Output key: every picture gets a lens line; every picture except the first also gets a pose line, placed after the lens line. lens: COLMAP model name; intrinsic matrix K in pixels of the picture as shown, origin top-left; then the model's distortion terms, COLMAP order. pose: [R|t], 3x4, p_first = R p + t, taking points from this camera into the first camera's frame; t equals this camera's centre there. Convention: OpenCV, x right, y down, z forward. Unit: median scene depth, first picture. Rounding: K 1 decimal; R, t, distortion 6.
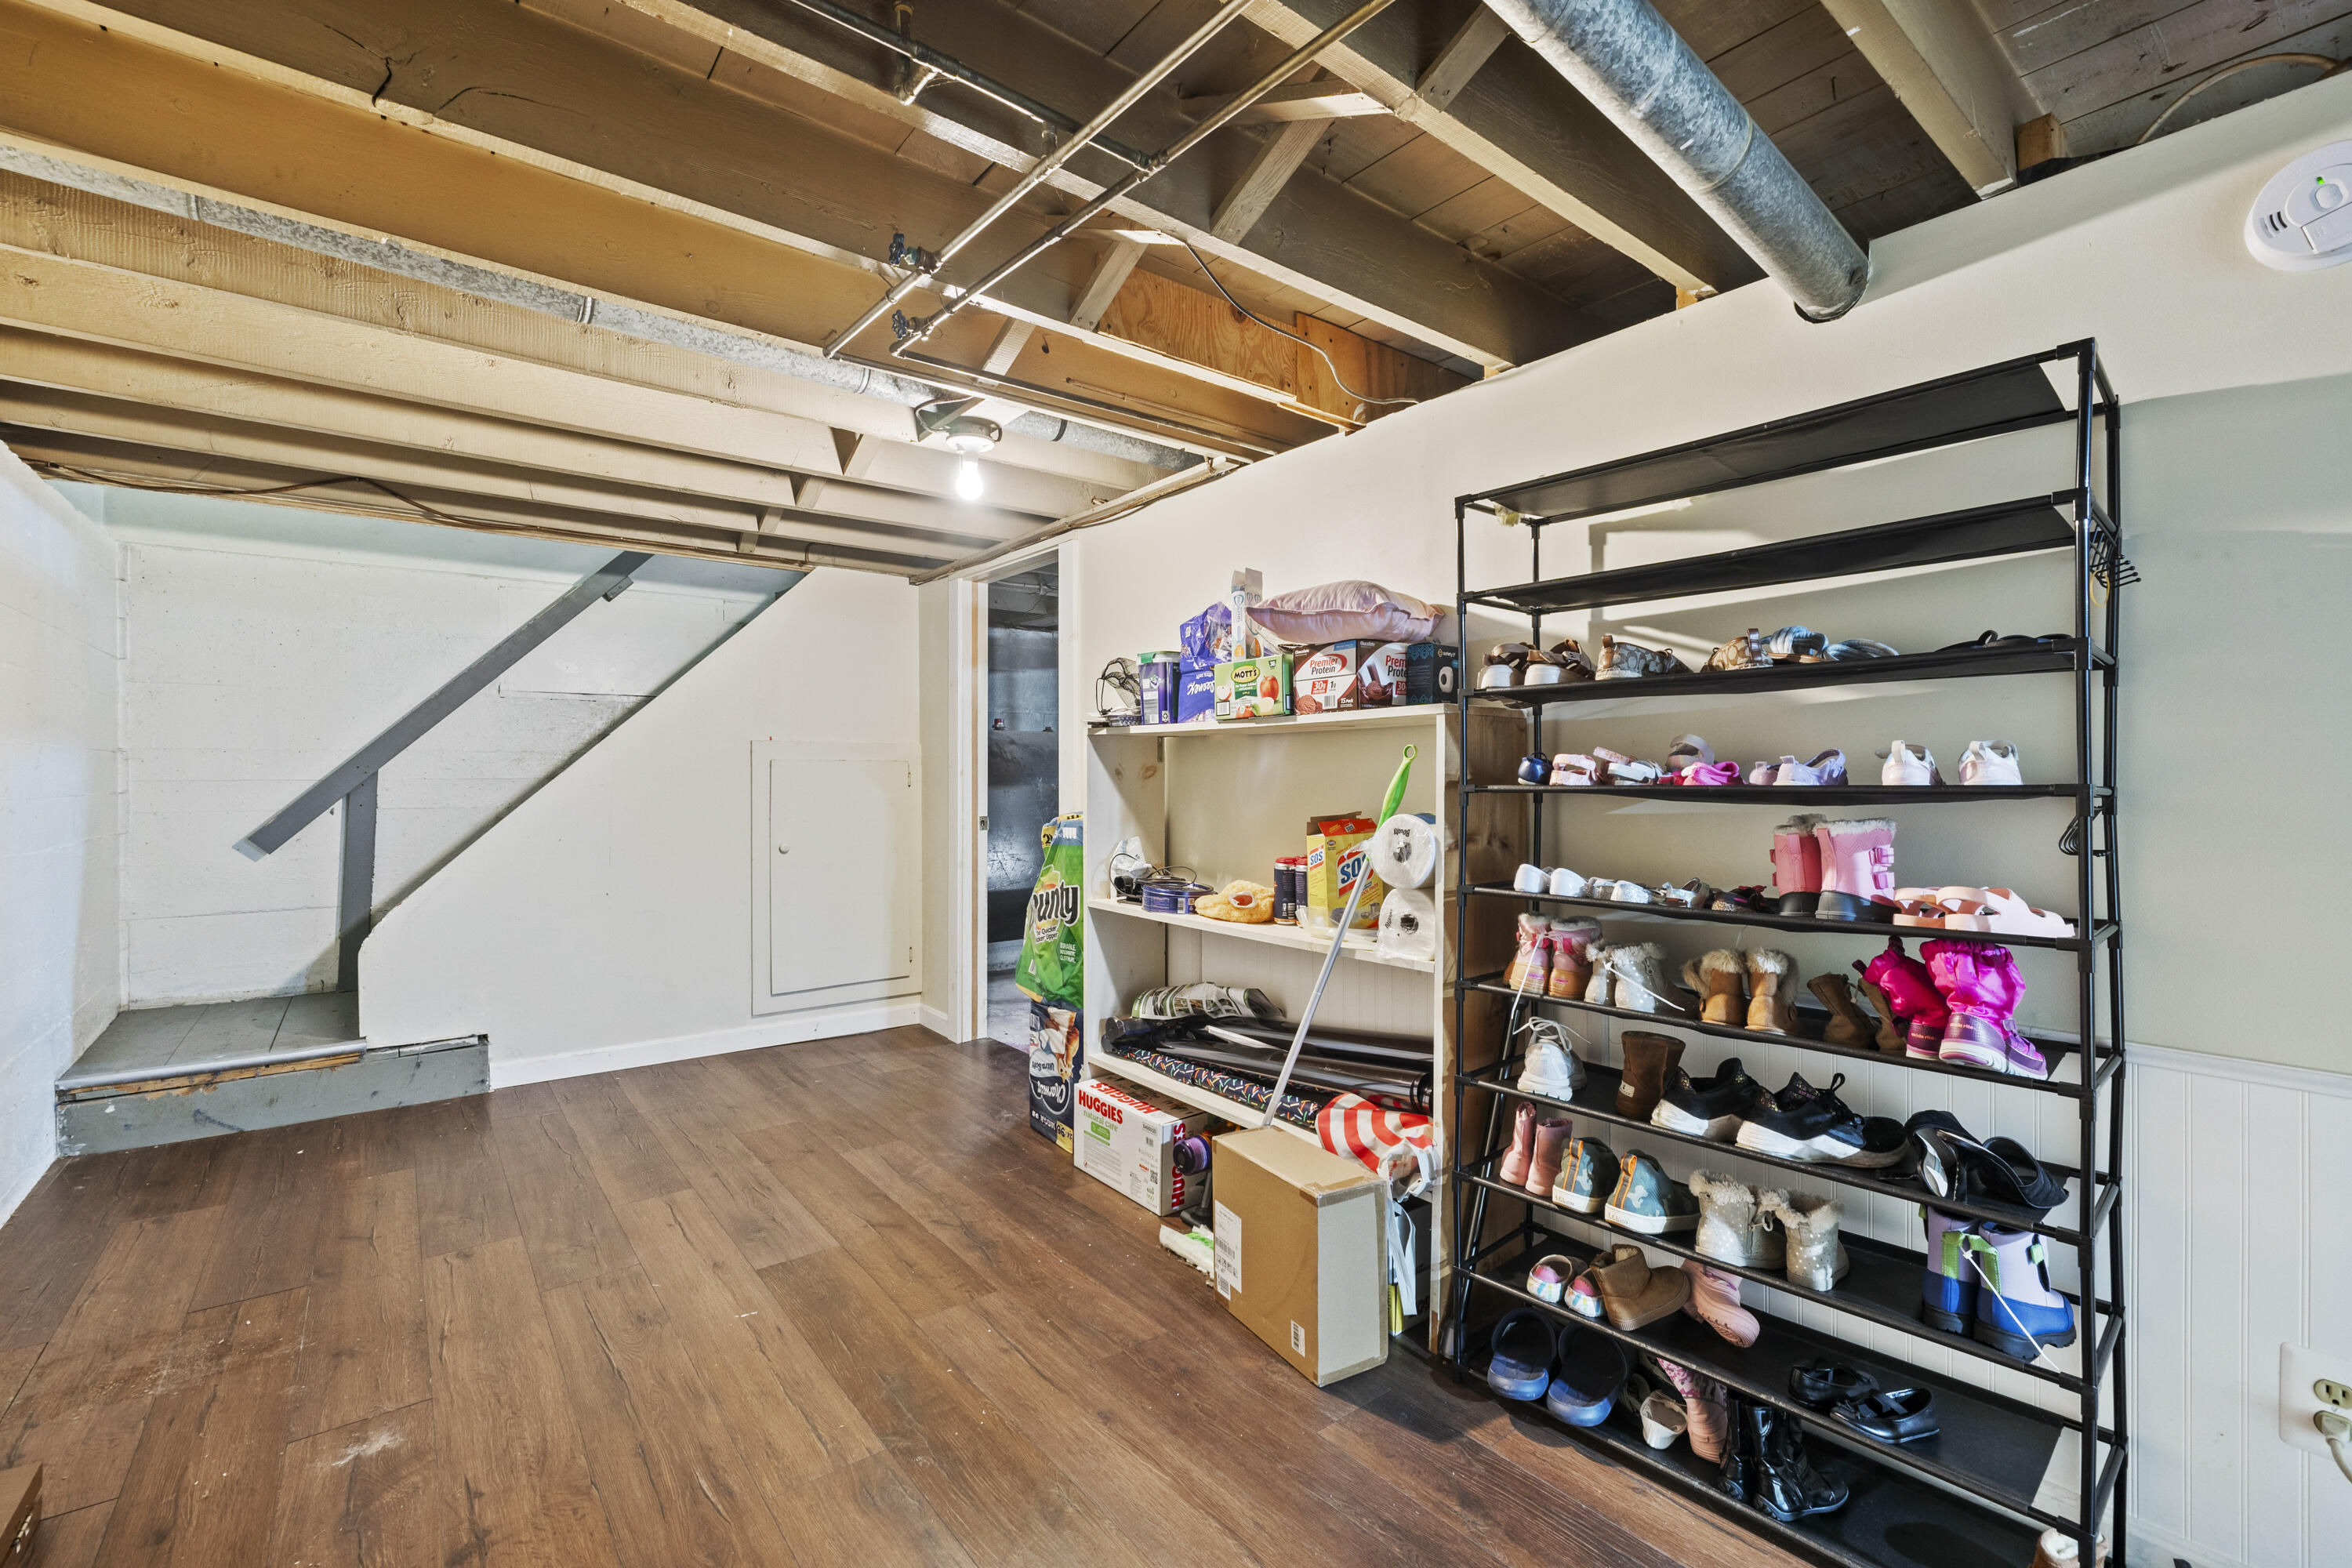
lens RADIAL K [[983.1, 0, 1166.9], [0, 983.1, 775.0], [0, 0, 1]] dist [-0.002336, -0.000332]
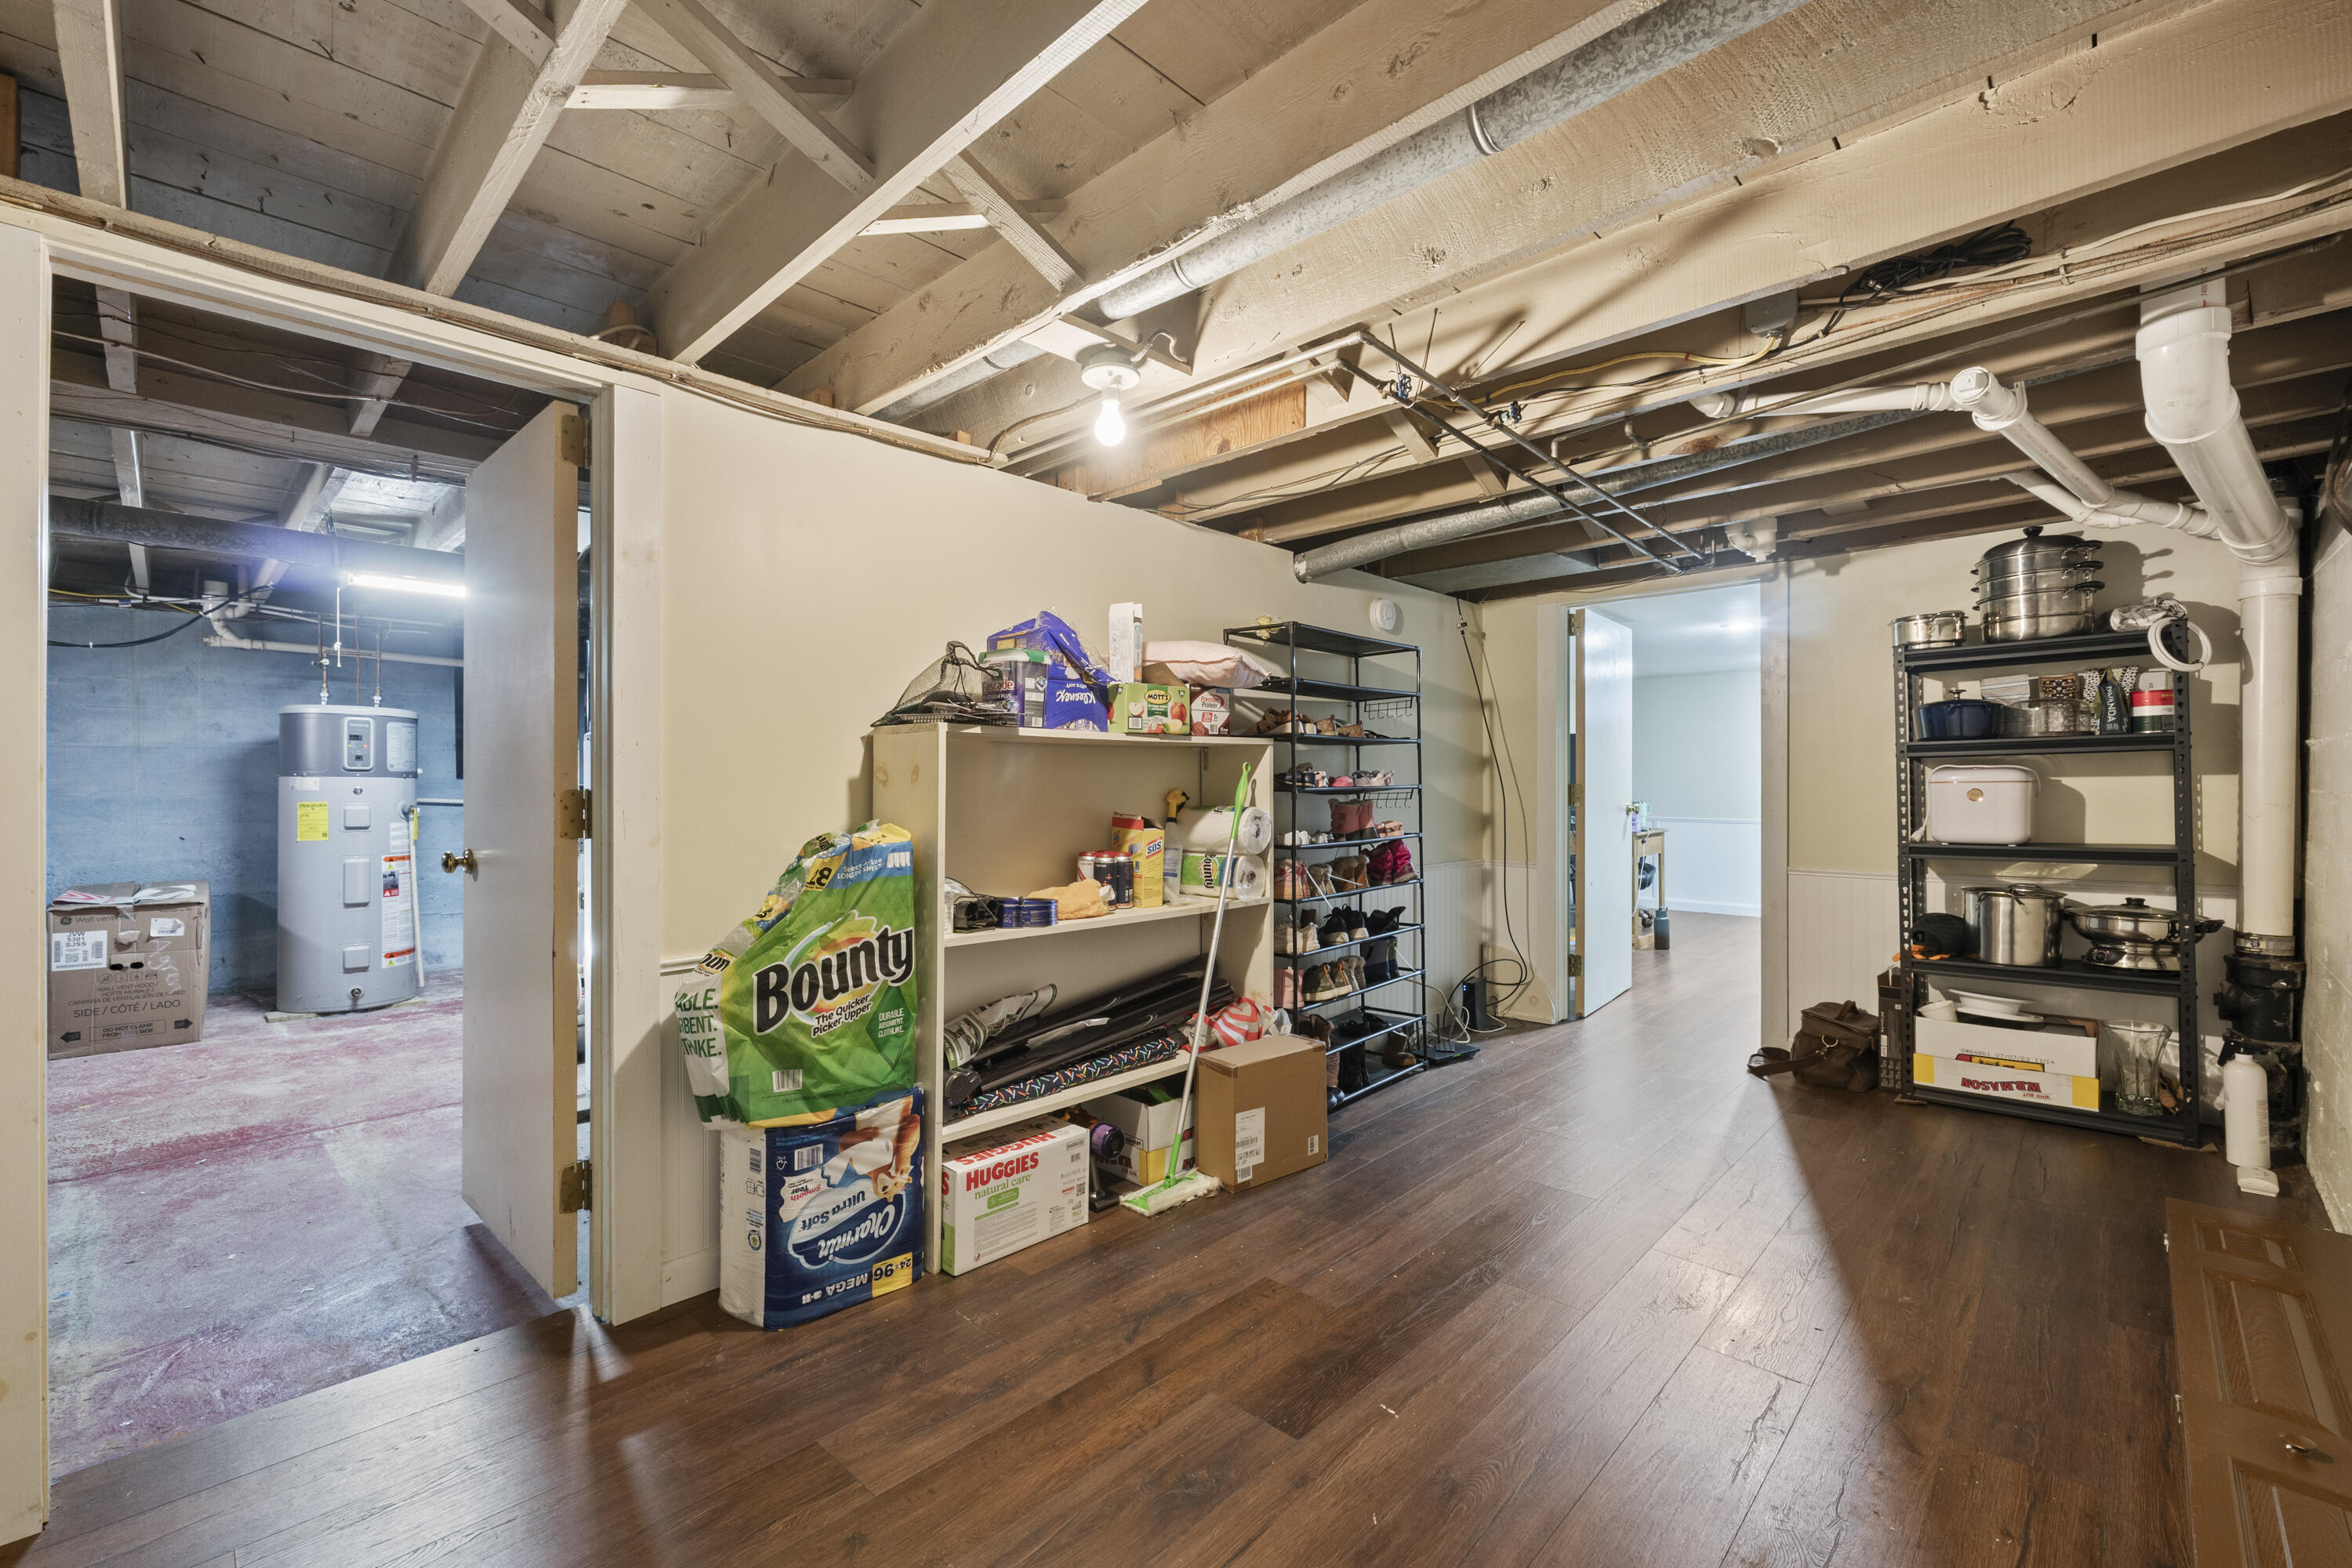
lens RADIAL K [[983.1, 0, 1166.9], [0, 983.1, 775.0], [0, 0, 1]] dist [-0.002336, -0.000332]
pose [[-0.128948, 0.005713, 0.991635, -1.071815], [-0.000730, 0.999983, -0.005856, -0.001076], [-0.991651, -0.001479, -0.128941, 1.110925]]
